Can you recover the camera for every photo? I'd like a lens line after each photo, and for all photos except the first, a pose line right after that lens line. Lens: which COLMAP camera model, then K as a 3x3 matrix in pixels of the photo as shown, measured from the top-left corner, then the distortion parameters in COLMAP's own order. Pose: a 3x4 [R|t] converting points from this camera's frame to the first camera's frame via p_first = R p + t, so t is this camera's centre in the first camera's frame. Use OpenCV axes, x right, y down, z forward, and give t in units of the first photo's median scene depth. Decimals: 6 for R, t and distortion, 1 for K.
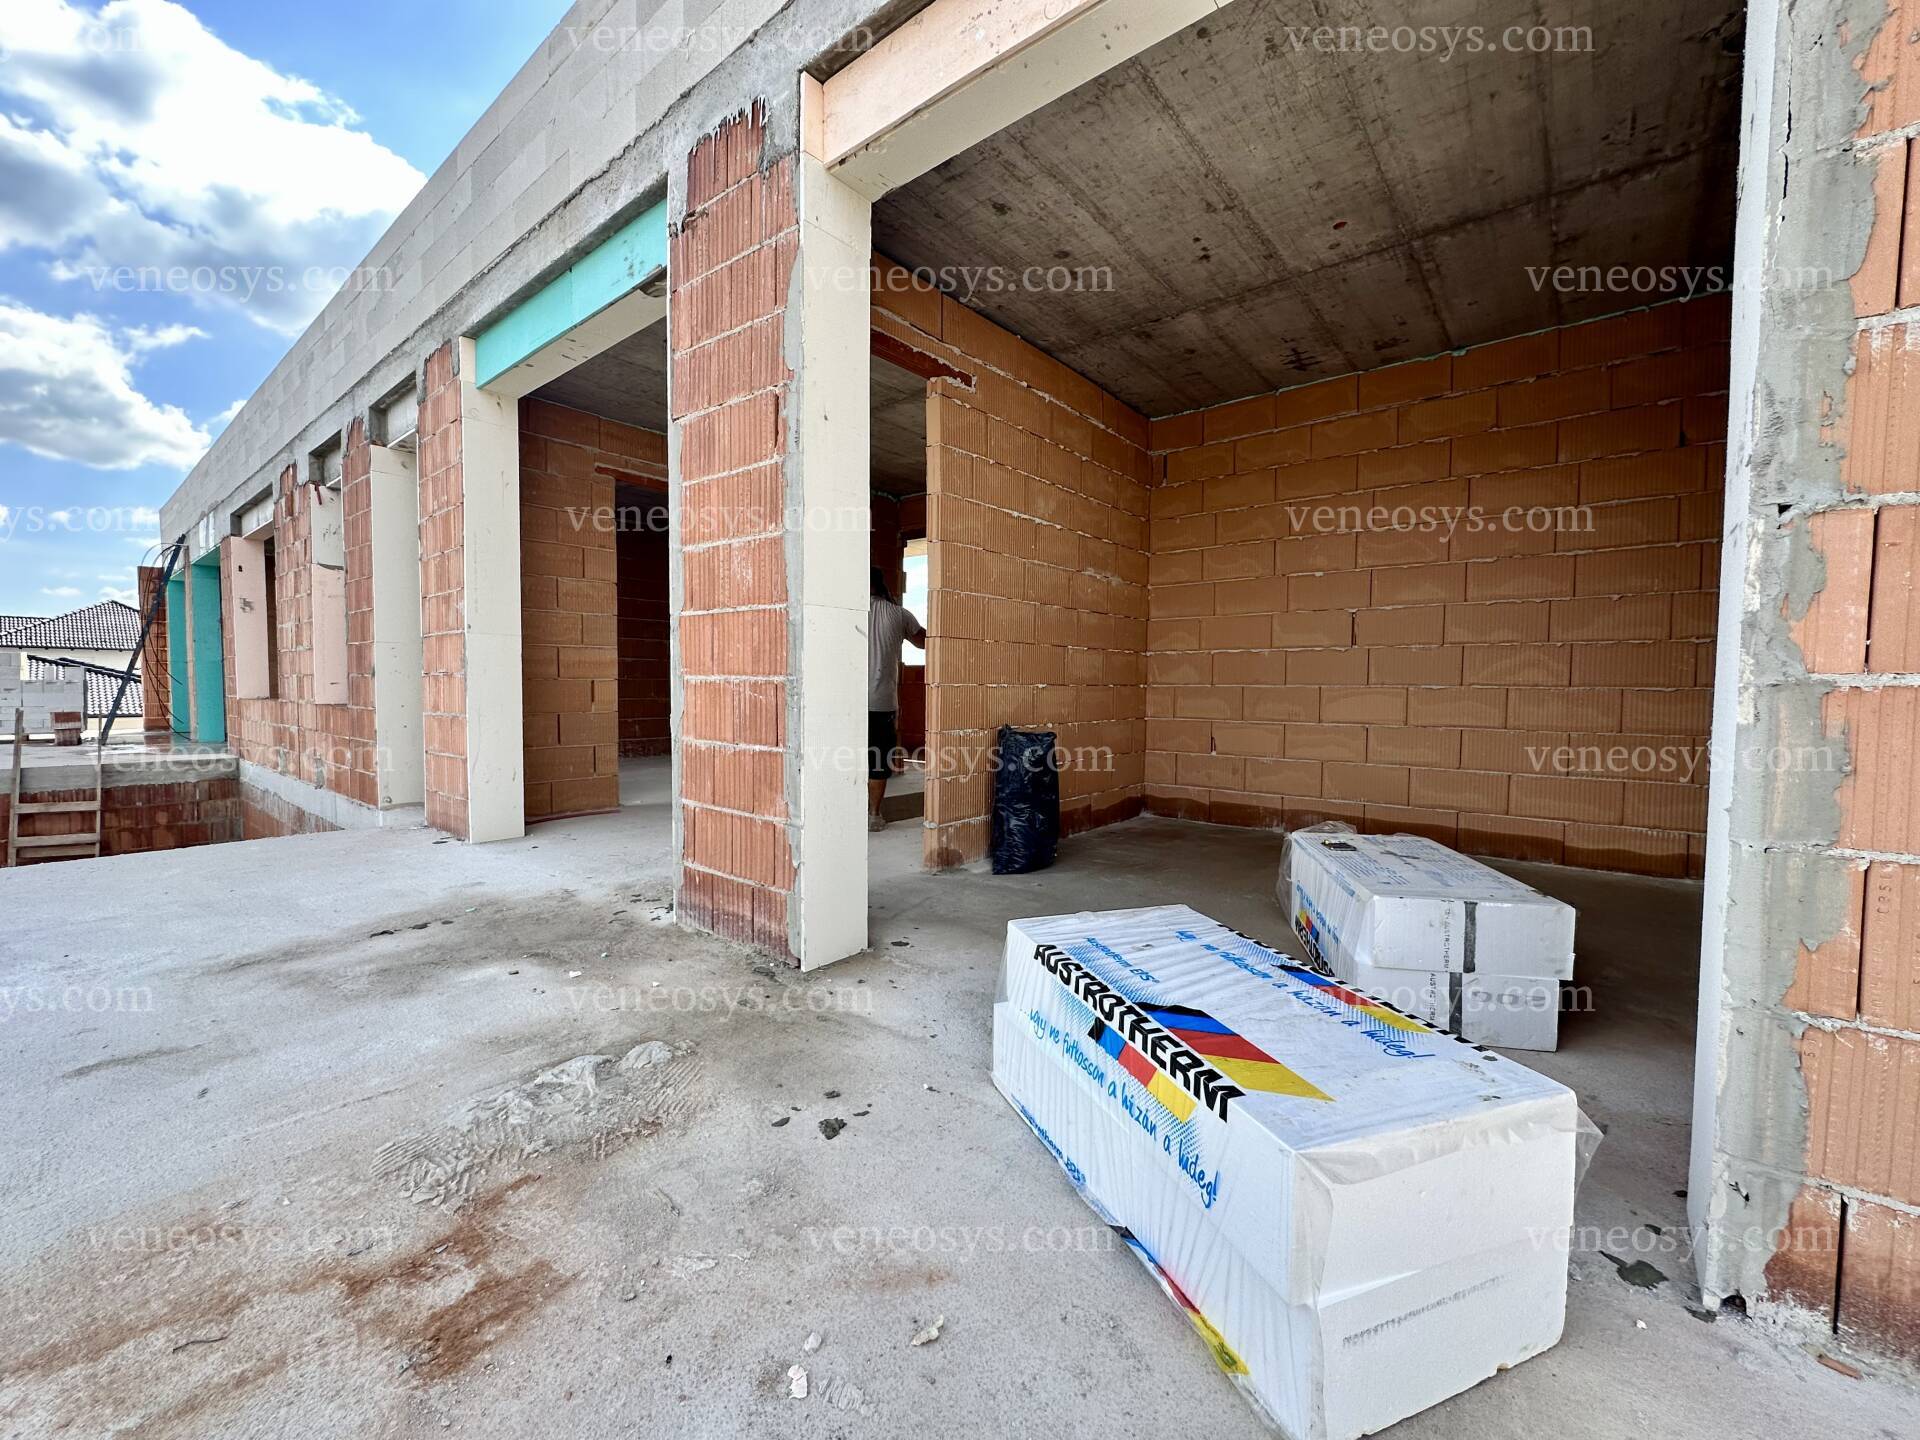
lens RADIAL K [[783.5, 0, 960.0], [0, 783.5, 720.0], [0, 0, 1]] dist [-0.000235, -0.000031]
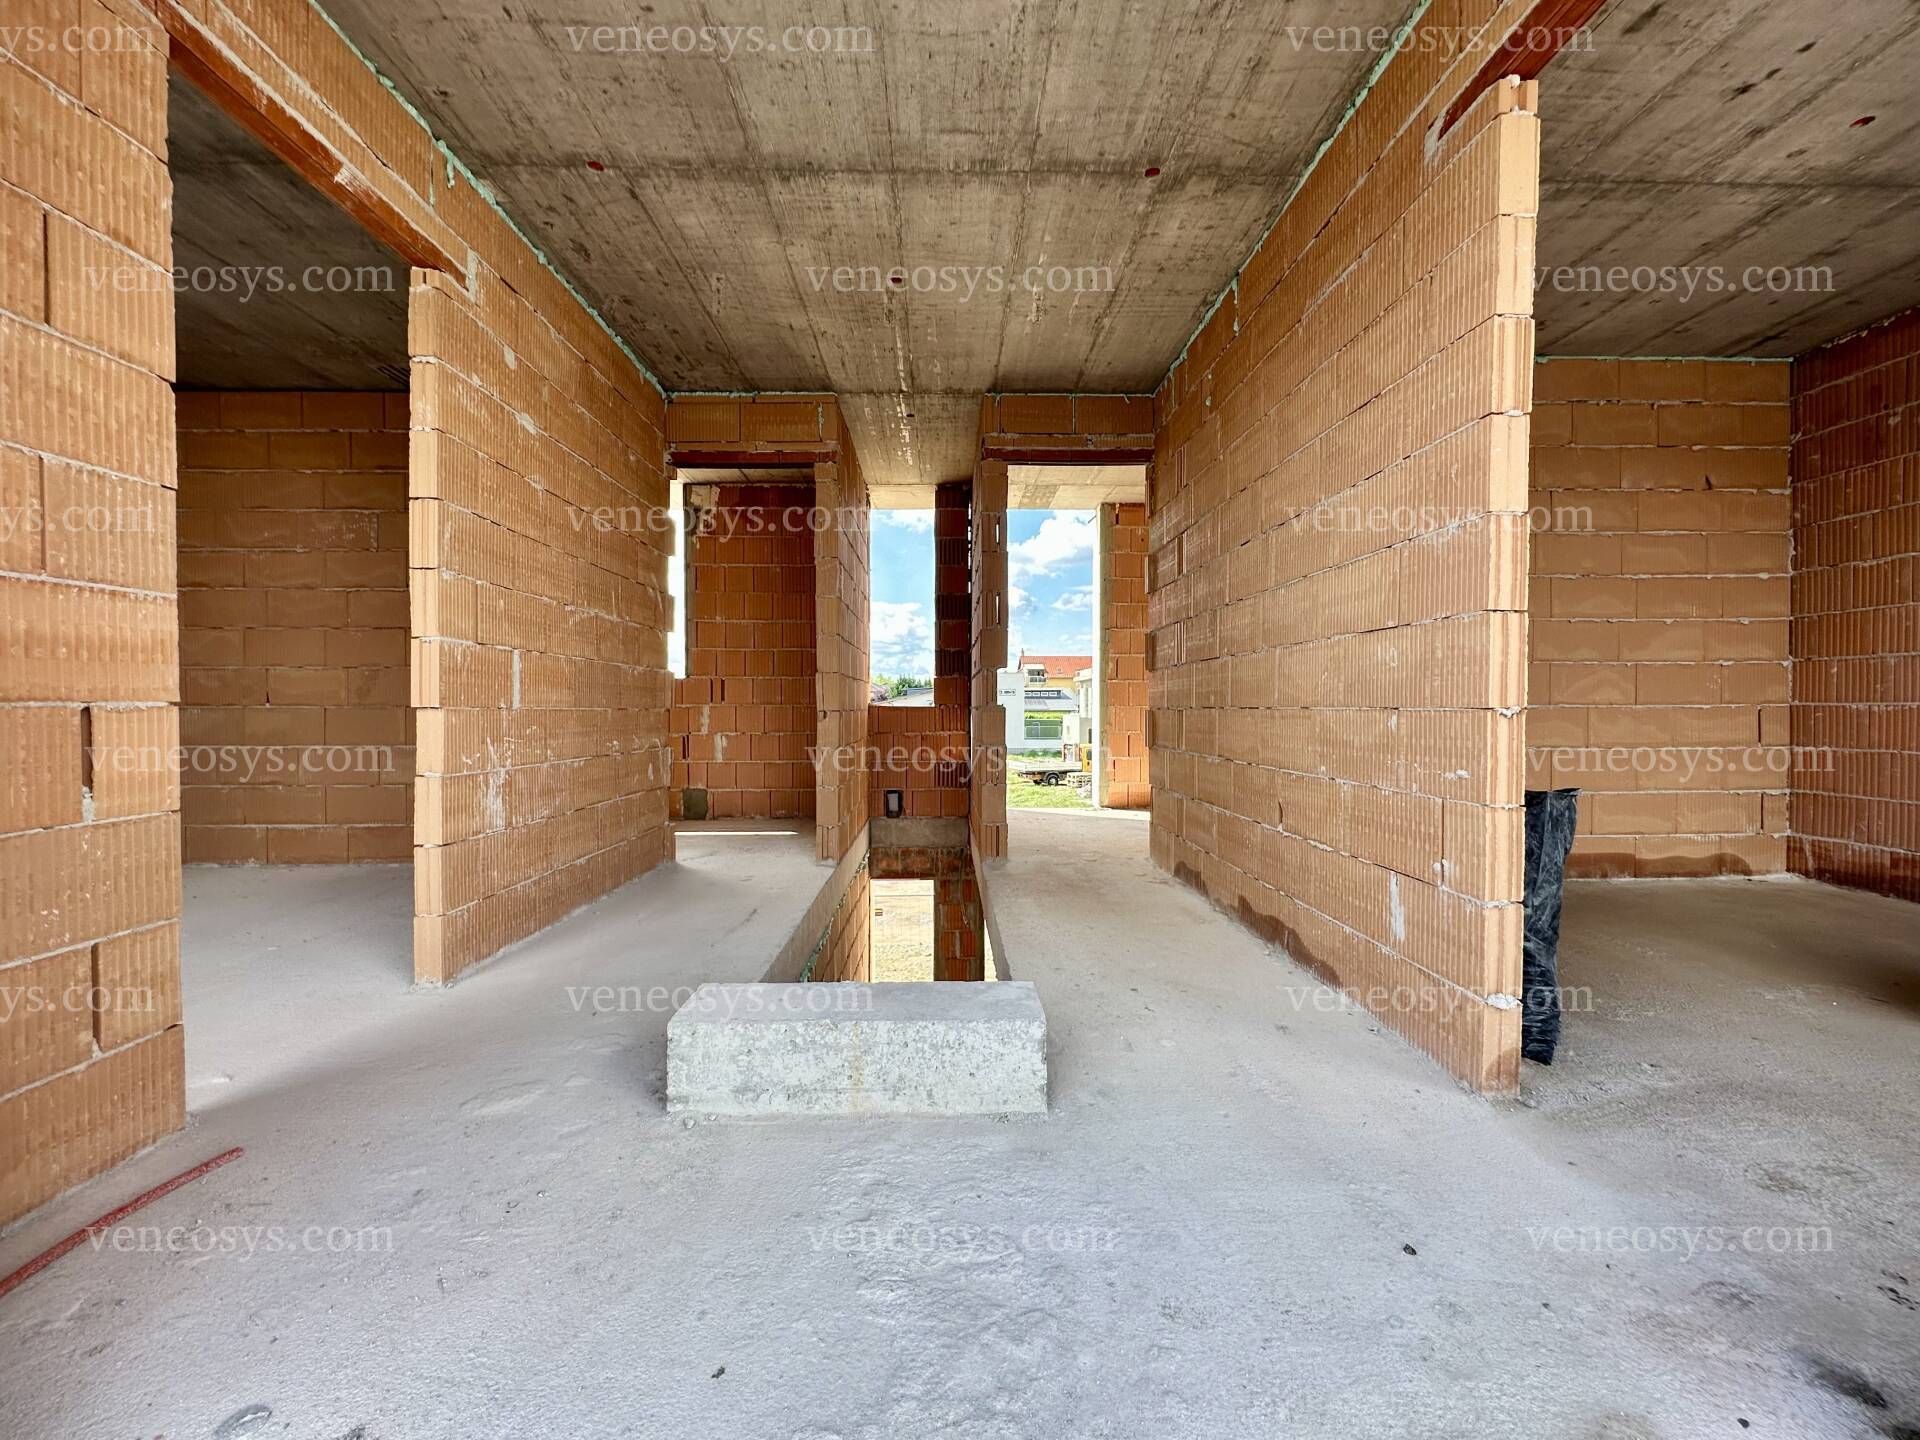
lens RADIAL K [[783.5, 0, 960.0], [0, 783.5, 720.0], [0, 0, 1]] dist [-0.000235, -0.000031]
pose [[0.752267, -0.018802, 0.658590, -0.573355], [0.037457, 0.999197, -0.014258, -0.042400], [-0.657793, 0.035394, 0.752367, 0.810270]]
